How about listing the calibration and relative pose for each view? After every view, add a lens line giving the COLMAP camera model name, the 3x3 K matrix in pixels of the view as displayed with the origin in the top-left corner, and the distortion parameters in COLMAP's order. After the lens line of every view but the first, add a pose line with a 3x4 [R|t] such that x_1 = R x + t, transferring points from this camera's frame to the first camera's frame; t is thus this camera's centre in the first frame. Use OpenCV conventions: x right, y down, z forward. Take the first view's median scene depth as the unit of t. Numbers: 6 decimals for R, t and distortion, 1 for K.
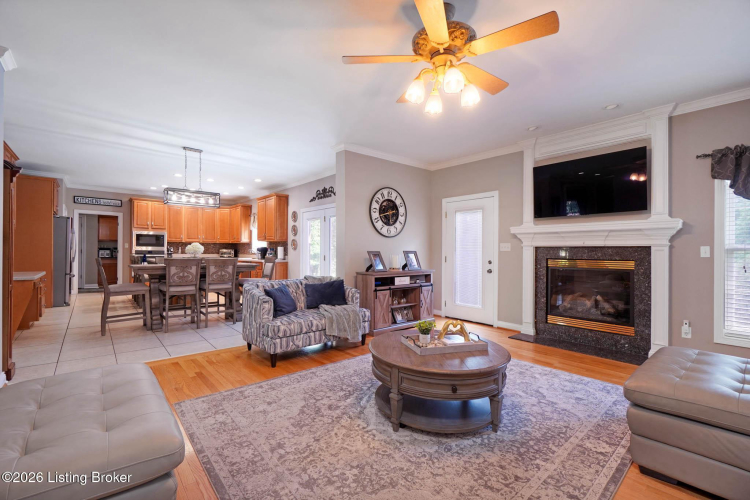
lens RADIAL K [[325.1, 0, 358.2], [0, 325.1, 250.2], [0, 0, 1]] dist [-0.001338, -0.000185]
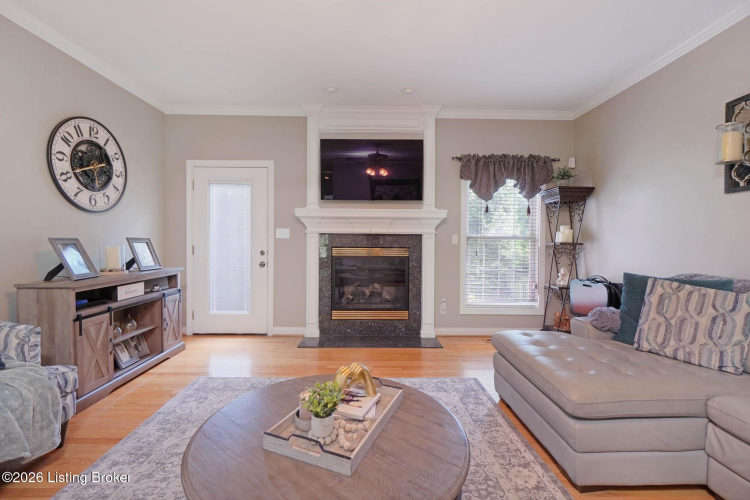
lens RADIAL K [[342.7, 0, 375.9], [0, 342.7, 244.4], [0, 0, 1]] dist [-0.000866, -0.000970]
pose [[0.619875, -0.012577, 0.784599, -0.070328], [-0.005279, 0.999782, 0.020198, -0.000529], [-0.784683, -0.016662, 0.619674, 0.324616]]
